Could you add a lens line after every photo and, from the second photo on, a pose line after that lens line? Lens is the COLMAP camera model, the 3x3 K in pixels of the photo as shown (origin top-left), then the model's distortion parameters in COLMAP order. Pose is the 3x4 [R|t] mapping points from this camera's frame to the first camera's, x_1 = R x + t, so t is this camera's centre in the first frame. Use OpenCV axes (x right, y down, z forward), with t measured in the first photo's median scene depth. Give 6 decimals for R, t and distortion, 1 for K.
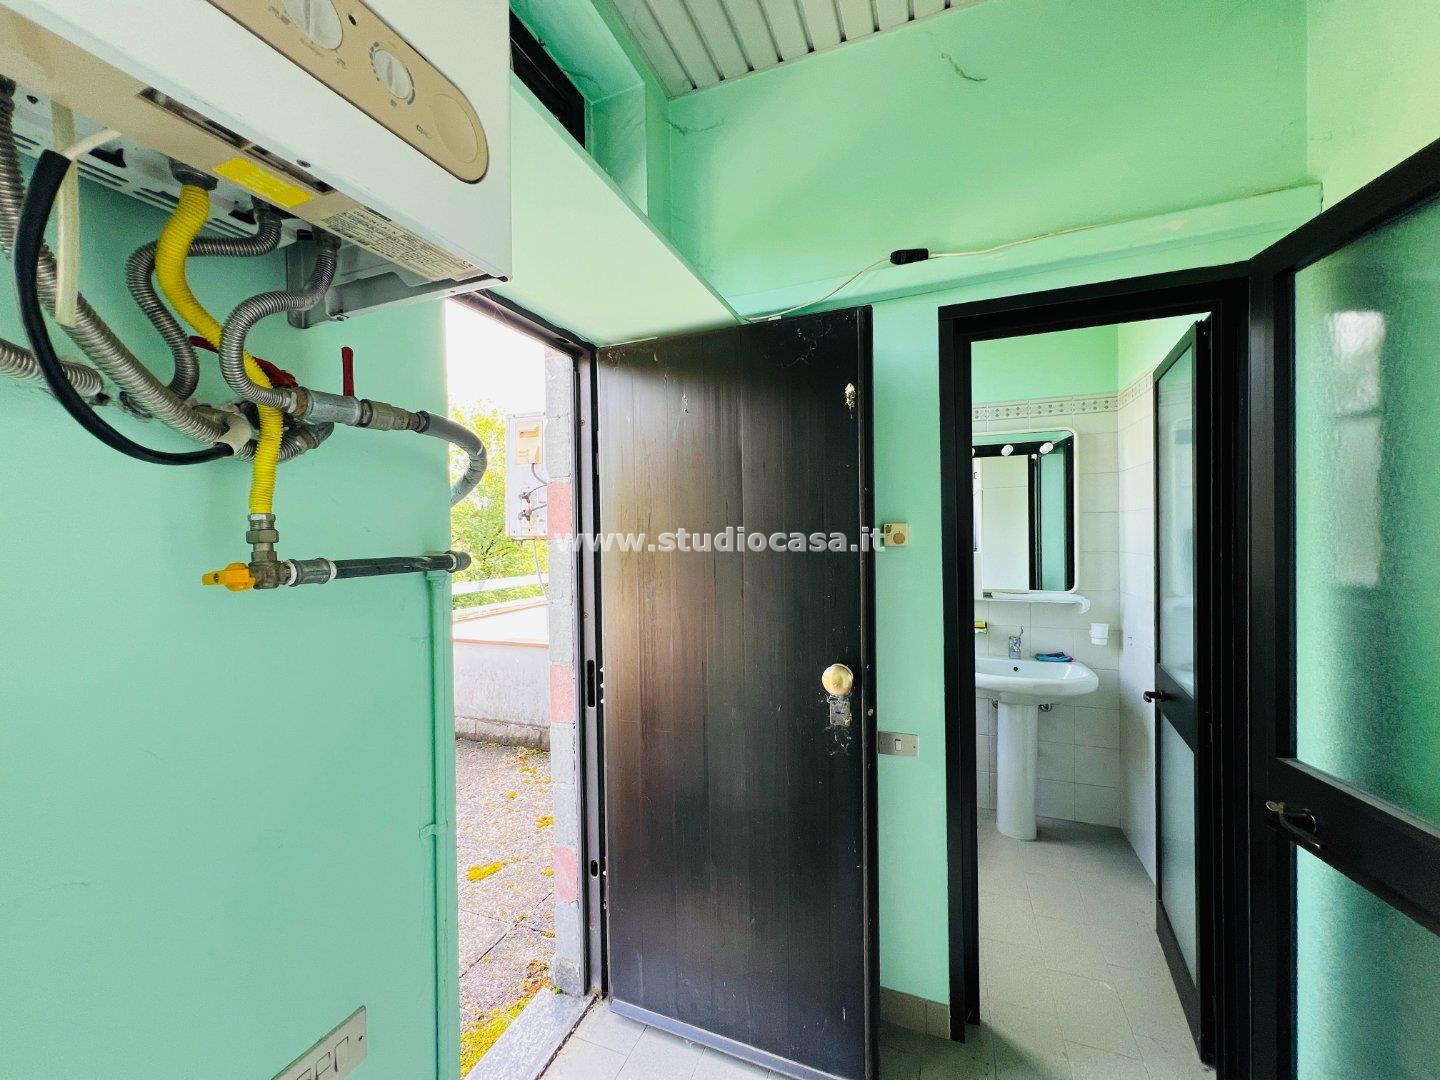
lens RADIAL K [[578.7, 0, 720.0], [0, 578.7, 539.3], [0, 0, 1]] dist [0.000428, -0.000043]
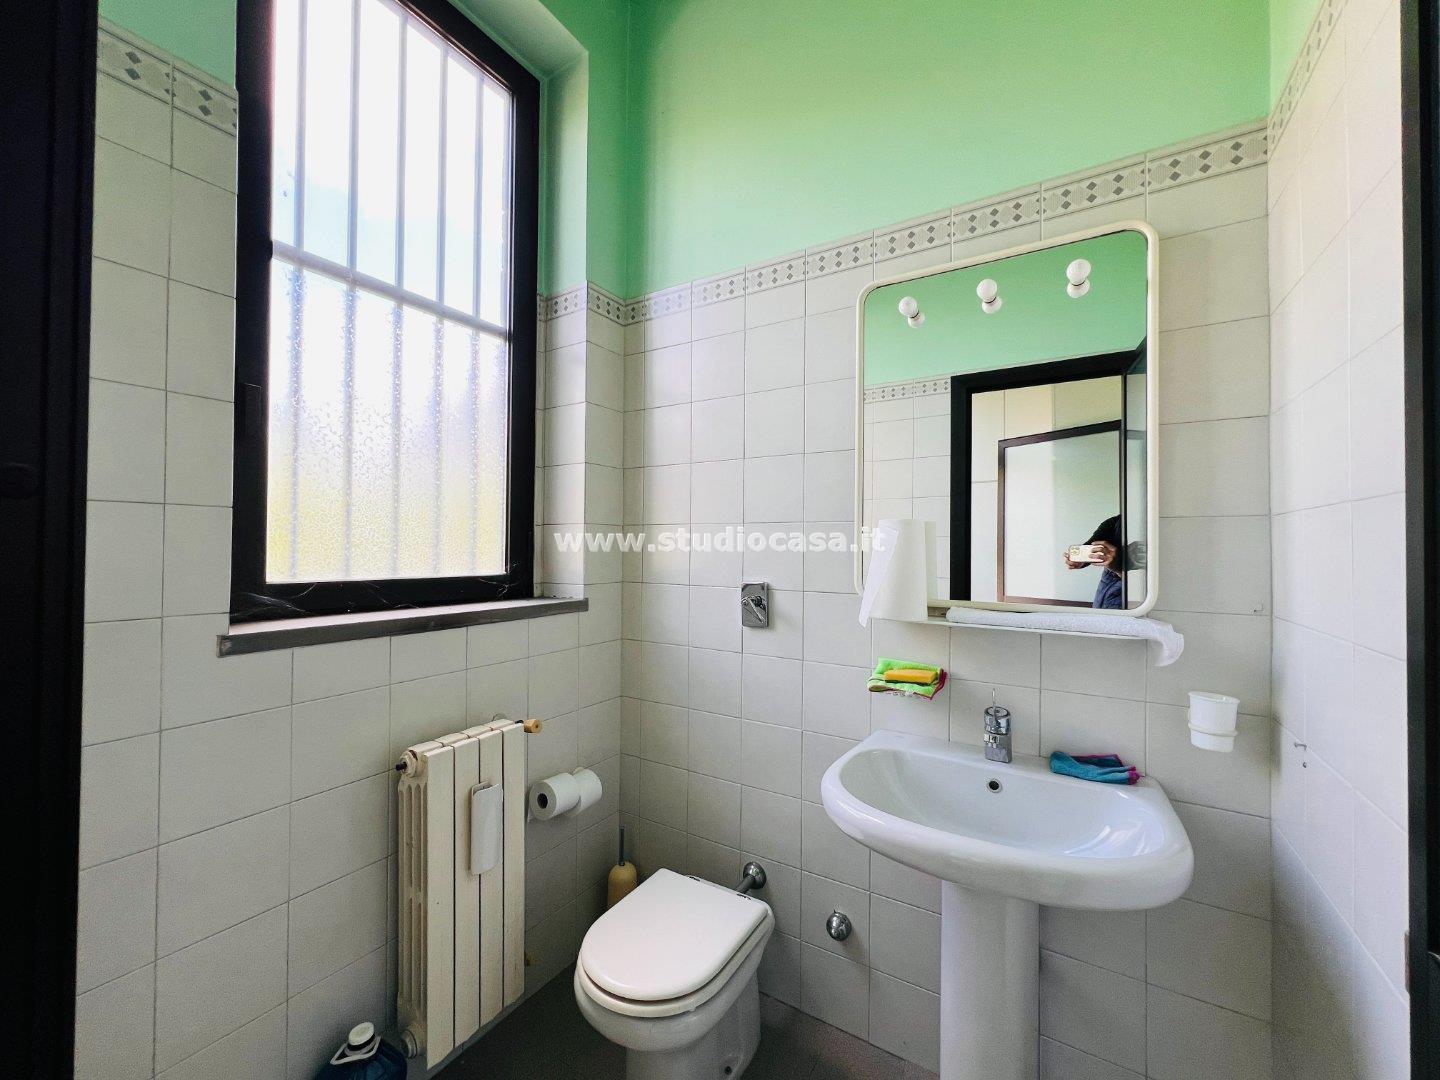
lens RADIAL K [[578.7, 0, 714.9], [0, 578.7, 545.6], [0, 0, 1]] dist [0.000428, -0.000043]
pose [[0.981079, 0.016424, -0.192909, 0.397477], [-0.020528, 0.999603, -0.019297, 0.058547], [0.192515, 0.022892, 0.981027, 0.545515]]
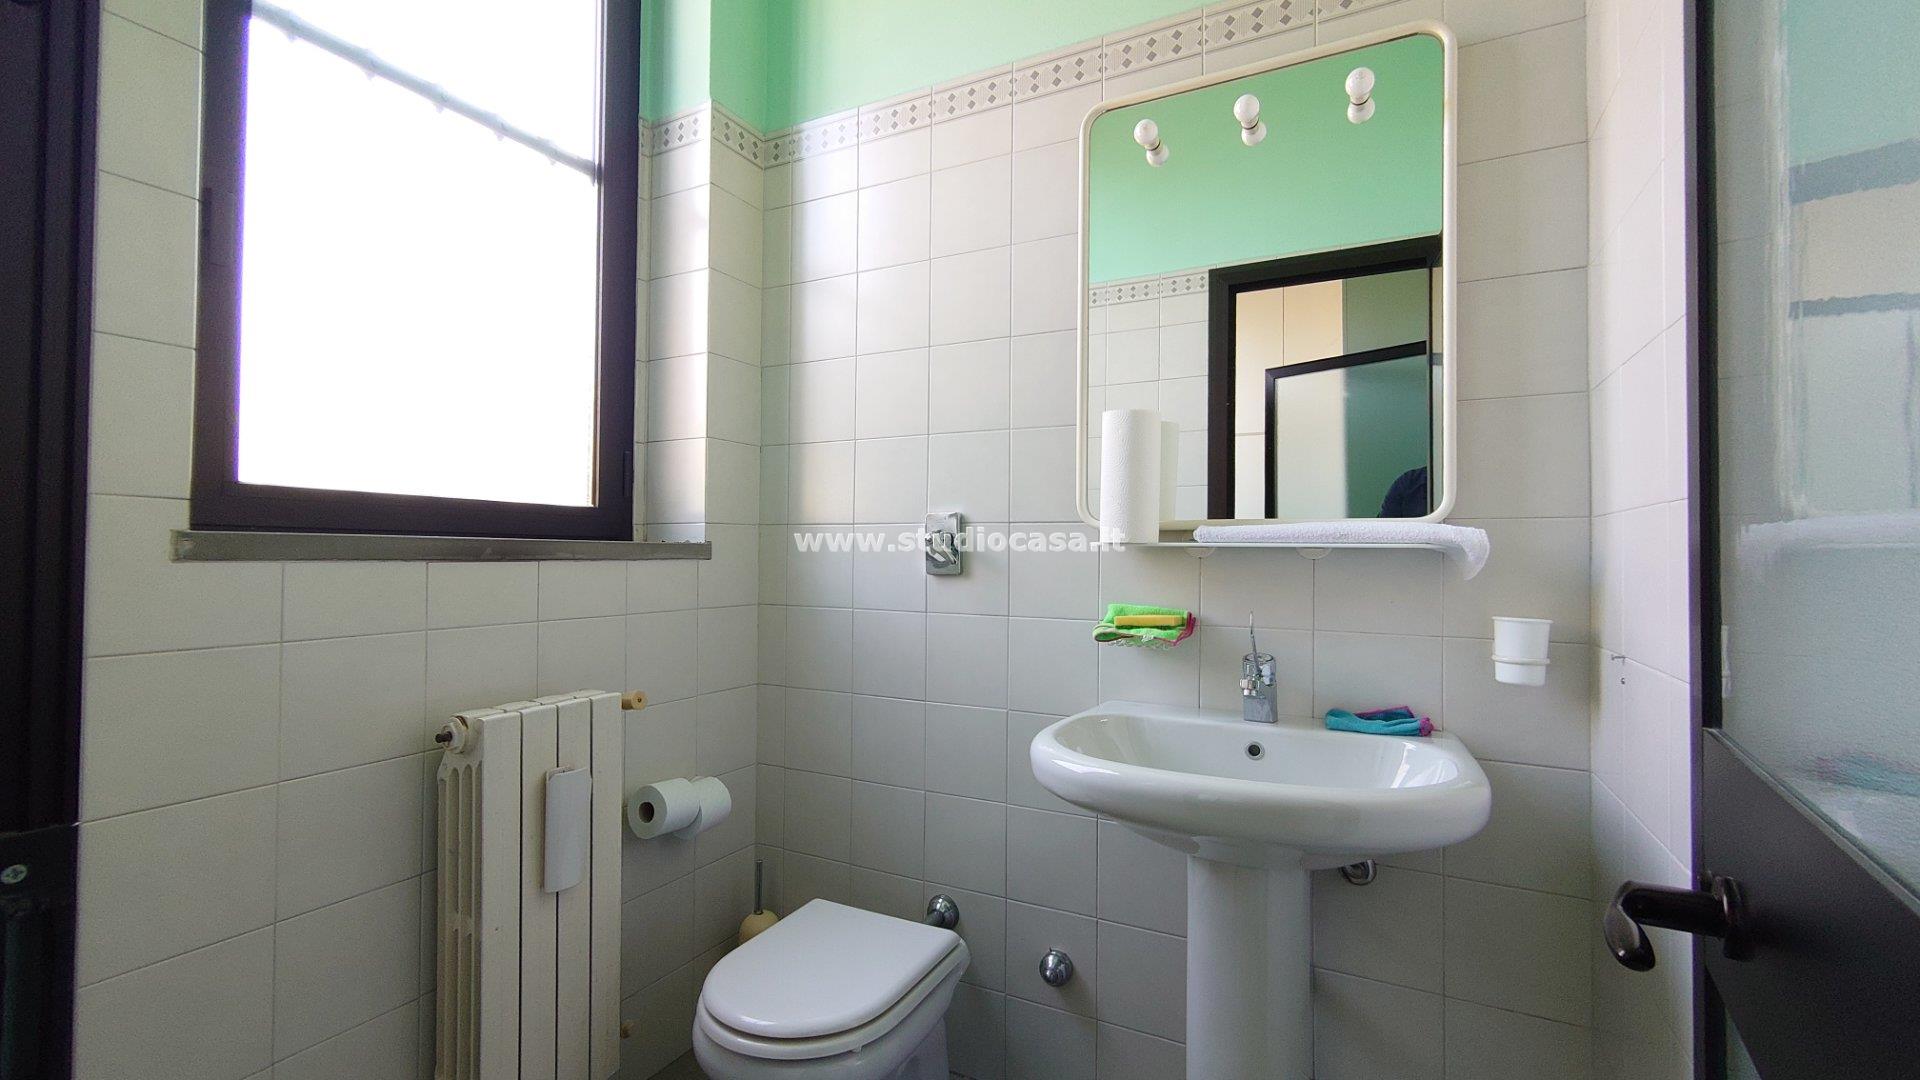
lens RADIAL K [[817.1, 0, 955.4], [0, 817.1, 541.6], [0, 0, 1]] dist [0.004427, -0.001256]
pose [[0.993125, 0.017242, -0.115781, 0.404168], [-0.020353, 0.999461, -0.025739, 0.123290], [0.115275, 0.027919, 0.992941, 0.526336]]
